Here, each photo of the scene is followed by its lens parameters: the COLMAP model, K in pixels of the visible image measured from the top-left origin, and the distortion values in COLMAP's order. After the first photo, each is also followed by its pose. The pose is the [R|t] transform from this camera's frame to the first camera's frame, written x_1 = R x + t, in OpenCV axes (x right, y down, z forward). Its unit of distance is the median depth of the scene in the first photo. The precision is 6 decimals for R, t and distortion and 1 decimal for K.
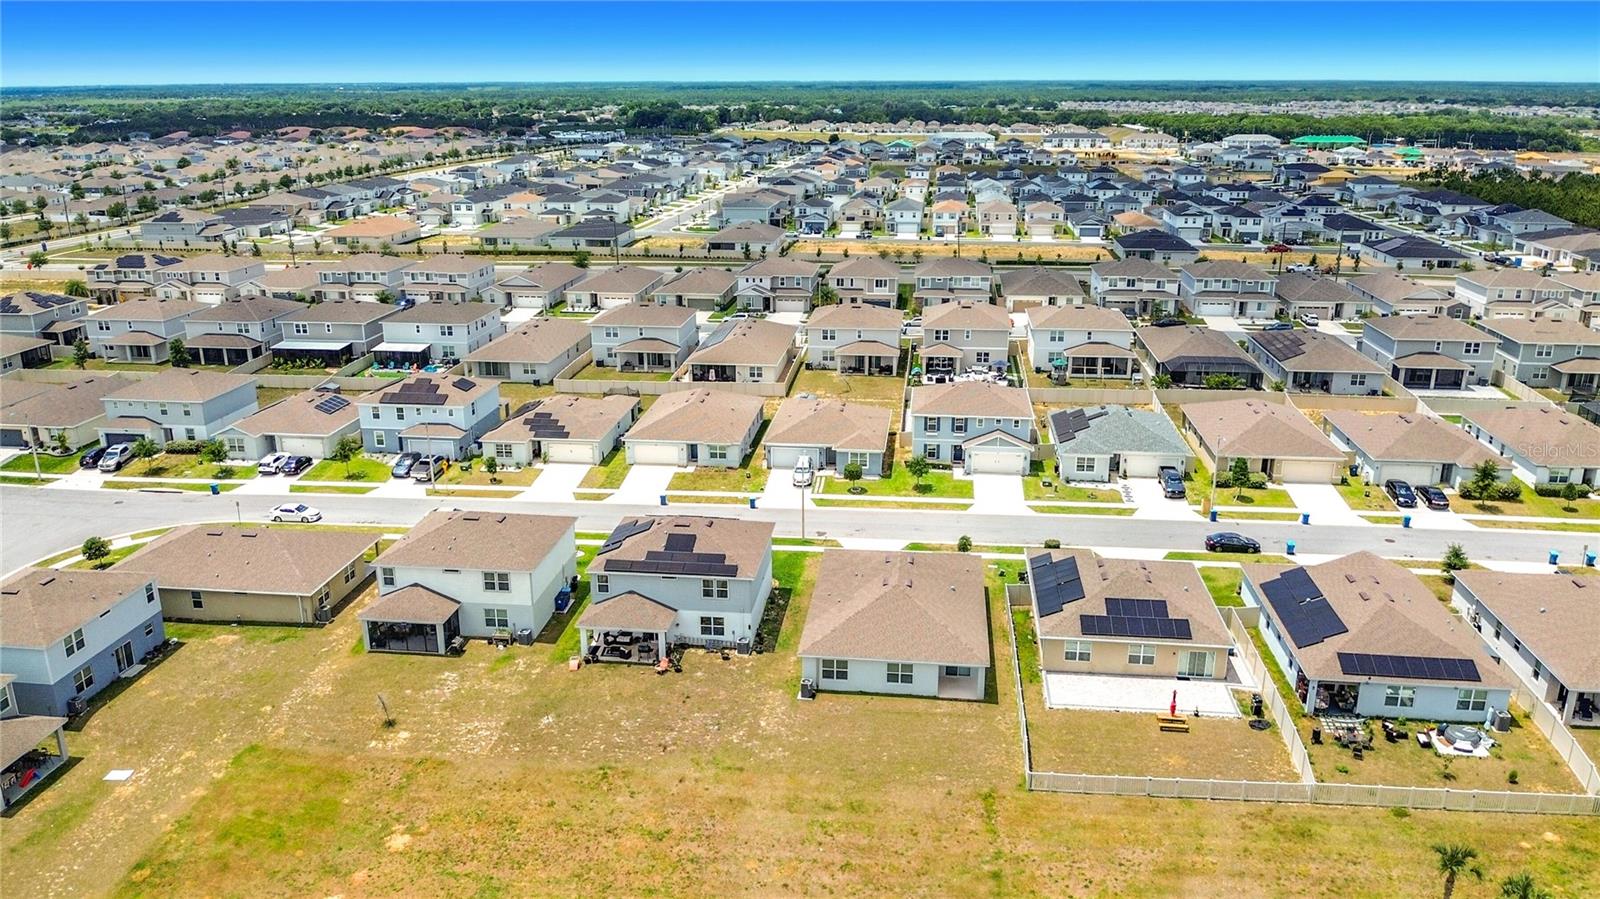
lens RADIAL K [[1179.0, 0, 795.6], [0, 1179.0, 469.5], [0, 0, 1]] dist [0.043406, -0.100242]
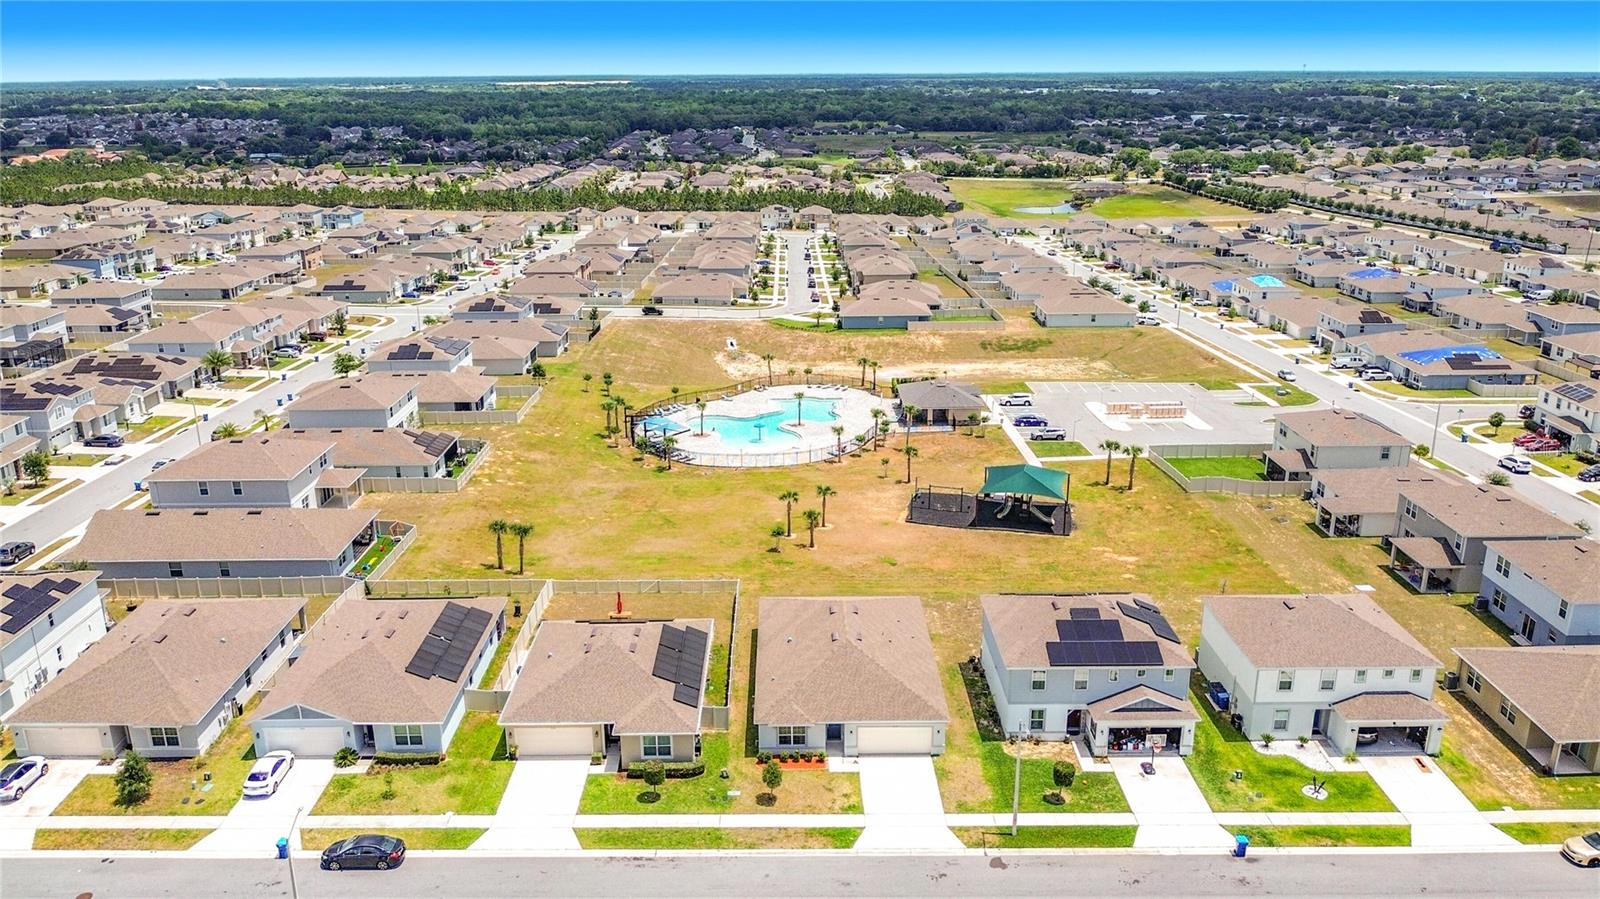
lens RADIAL K [[1177.2, 0, 797.9], [0, 1177.2, 455.7], [0, 0, 1]] dist [0.053151, -0.108142]
pose [[-0.991411, 0.050319, -0.120717, 0.169646], [-0.031304, 0.804895, 0.592591, -0.431375], [0.126983, 0.591280, -0.796406, 1.206918]]
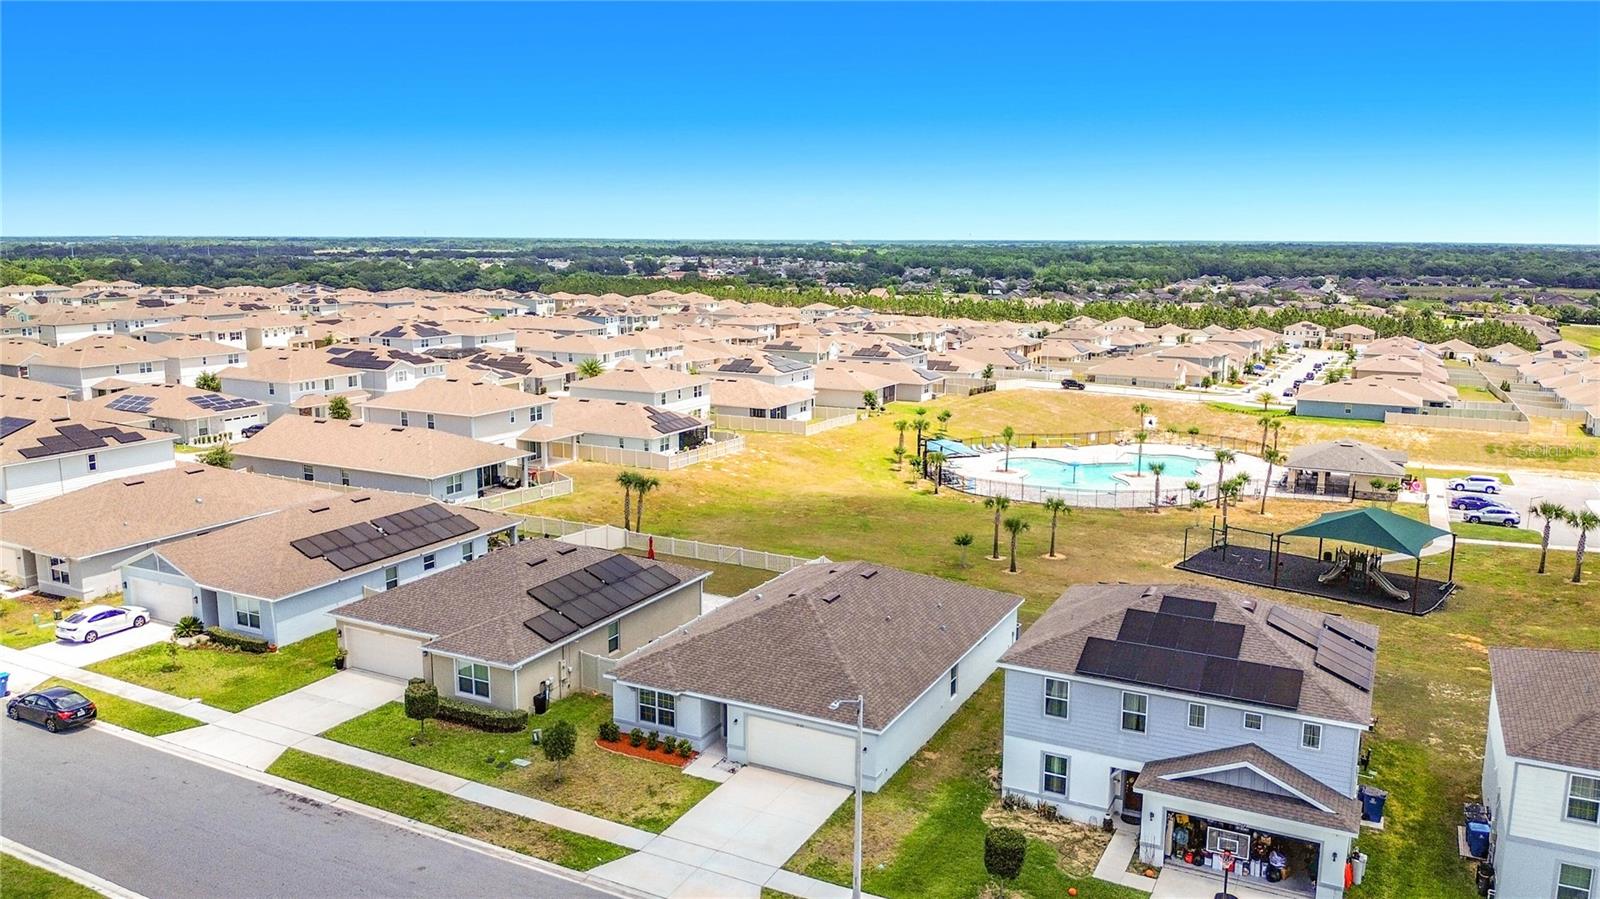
lens RADIAL K [[1177.2, 0, 797.9], [0, 1177.2, 455.7], [0, 0, 1]] dist [0.053151, -0.108142]
pose [[-0.938723, -0.063349, 0.338801, -0.074509], [0.107969, 0.879446, 0.463592, -0.193470], [-0.327326, 0.471764, -0.818716, 1.065652]]
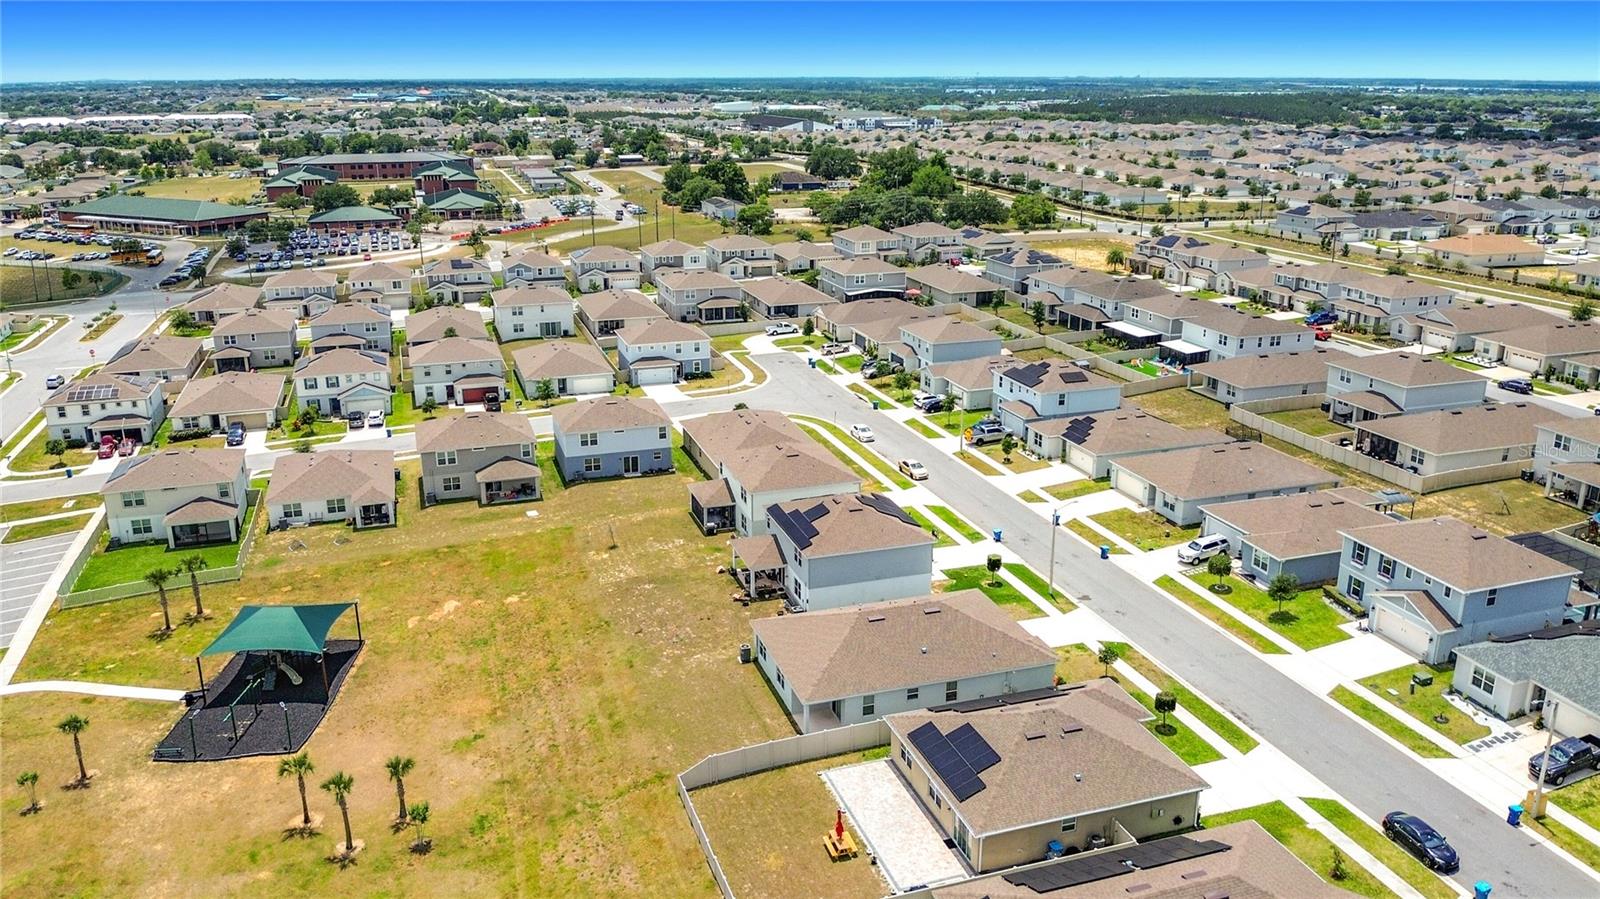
lens RADIAL K [[1179.0, 0, 795.6], [0, 1179.0, 469.5], [0, 0, 1]] dist [0.043406, -0.100242]
pose [[0.425424, 0.290533, -0.857091, 0.607200], [-0.285734, 0.941746, 0.177402, -0.122184], [0.858703, 0.169429, 0.483656, 0.309936]]
